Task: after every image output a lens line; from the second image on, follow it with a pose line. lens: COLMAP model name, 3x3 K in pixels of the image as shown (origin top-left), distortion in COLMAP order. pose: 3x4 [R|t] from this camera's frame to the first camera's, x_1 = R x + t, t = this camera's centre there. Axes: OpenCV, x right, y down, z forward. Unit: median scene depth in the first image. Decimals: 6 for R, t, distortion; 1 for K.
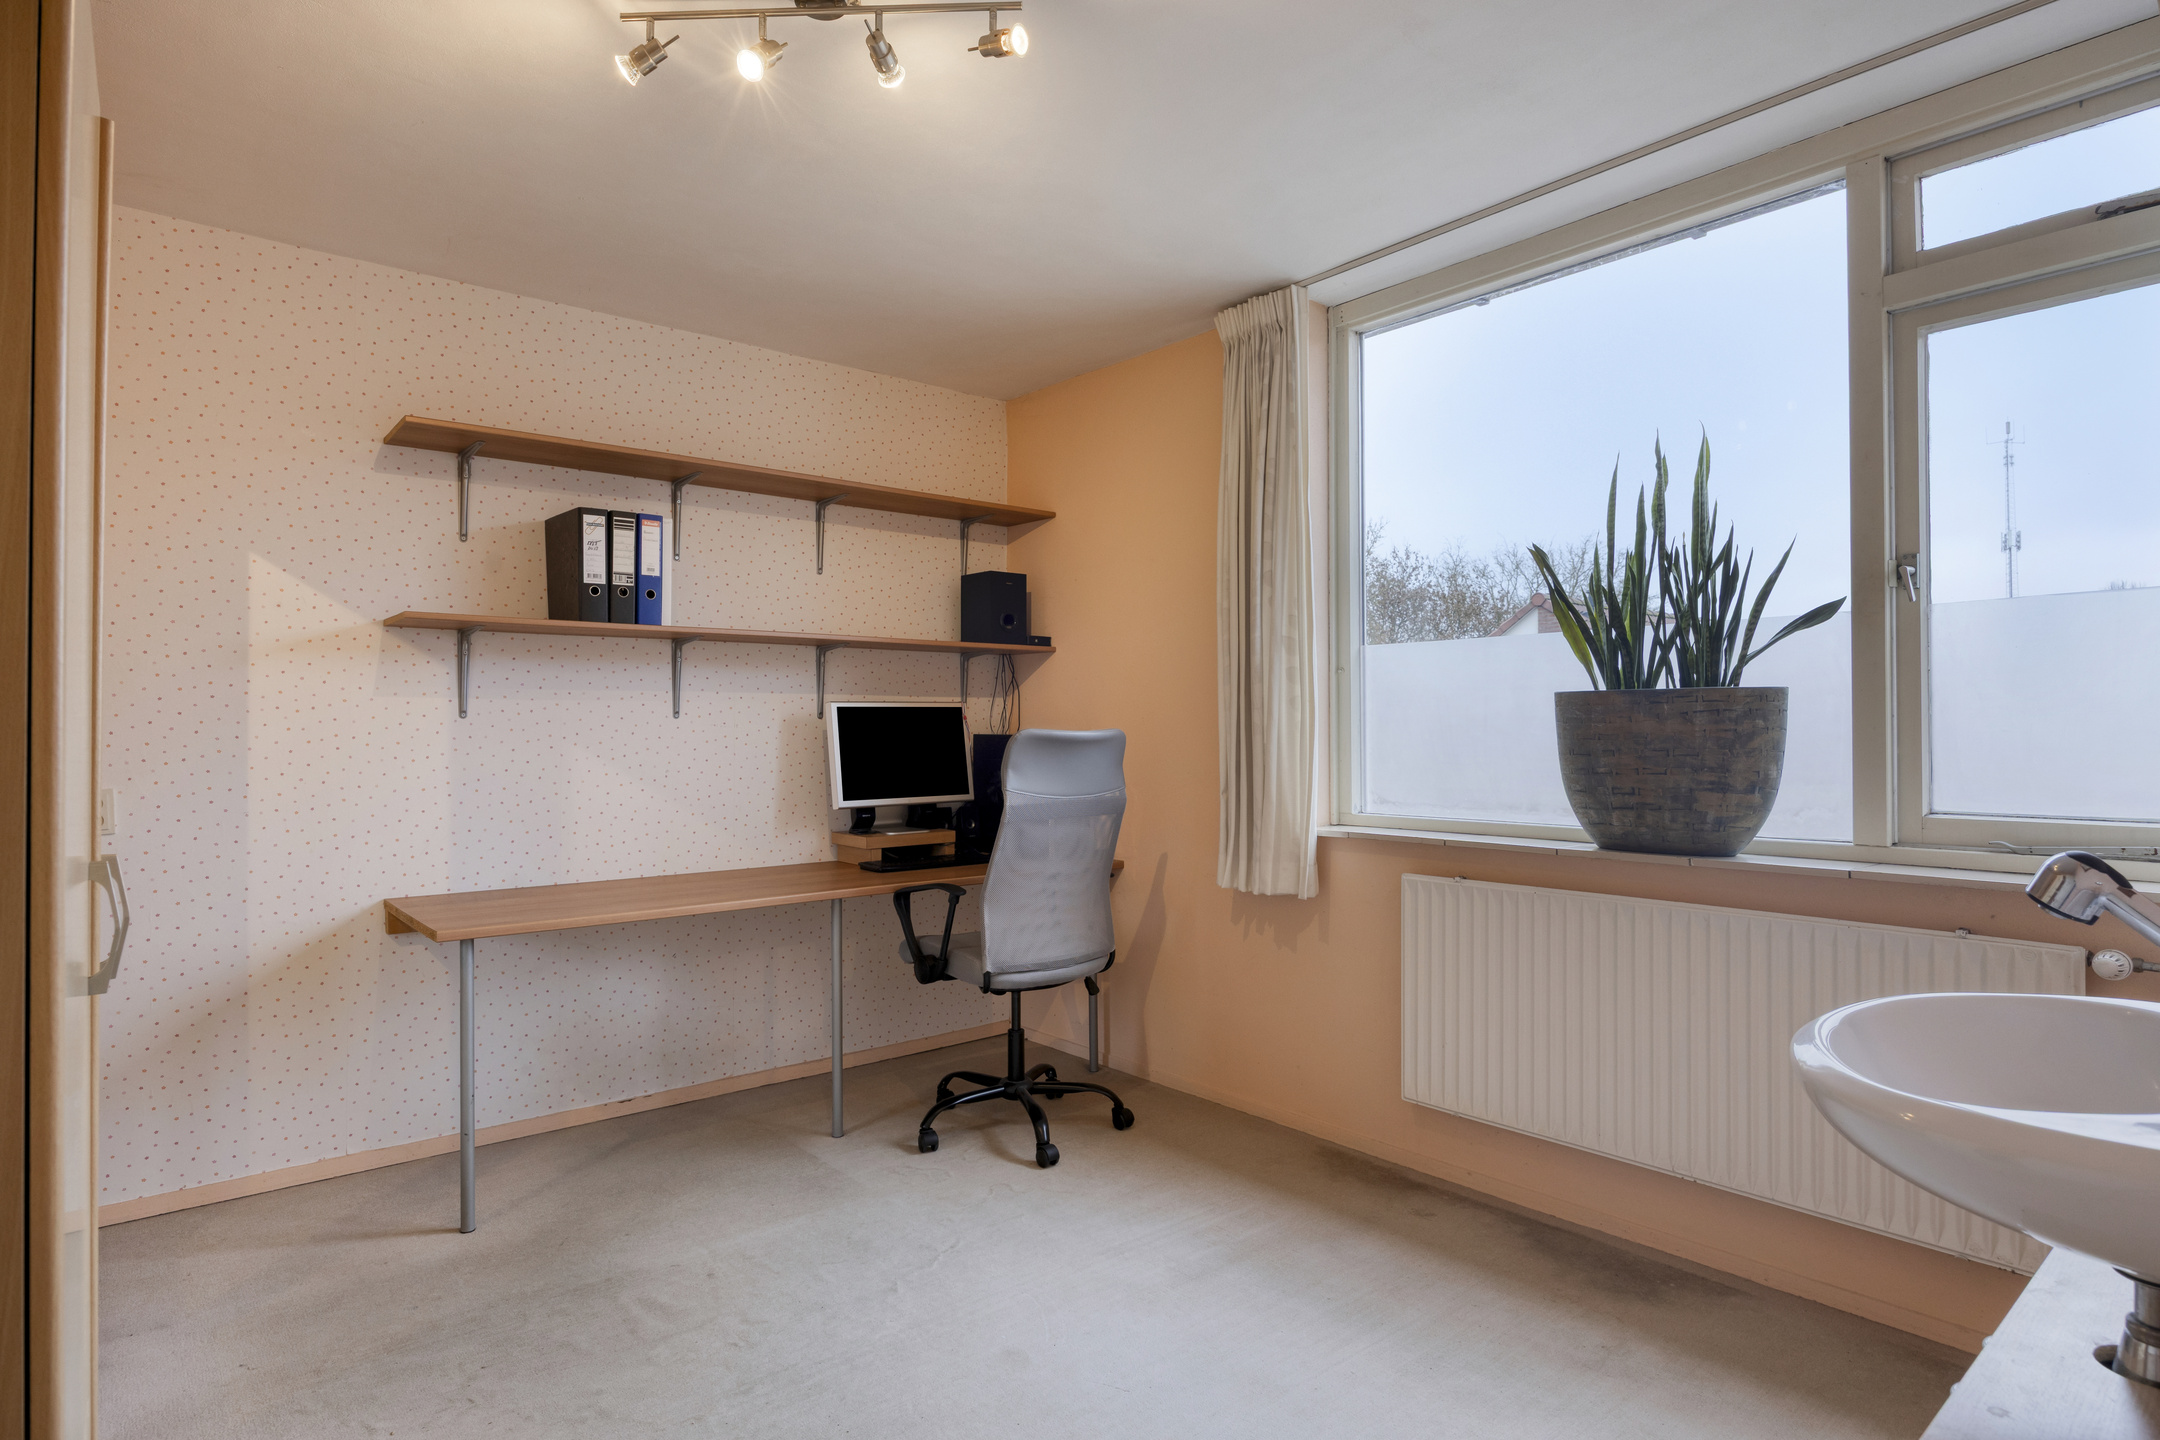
lens RADIAL K [[1153.6, 0, 1086.1], [0, 1153.6, 718.9], [0, 0, 1]] dist [-0.000624, -0.000135]
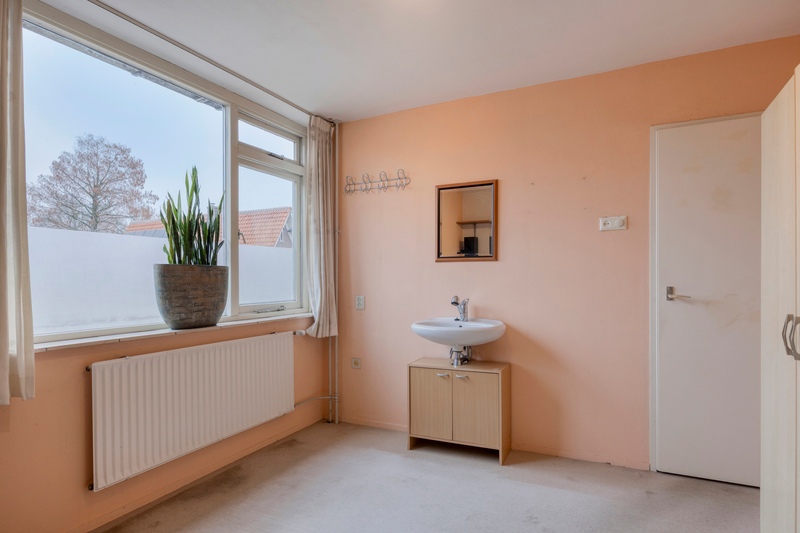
lens RADIAL K [[451.9, 0, 402.0], [0, 451.9, 275.0], [0, 0, 1]] dist [0.000560, 0.000191]
pose [[-0.410691, 0.009605, 0.911724, -0.640415], [-0.004015, 0.999916, -0.012343, 0.007378], [-0.911766, -0.008730, -0.410618, 1.005226]]
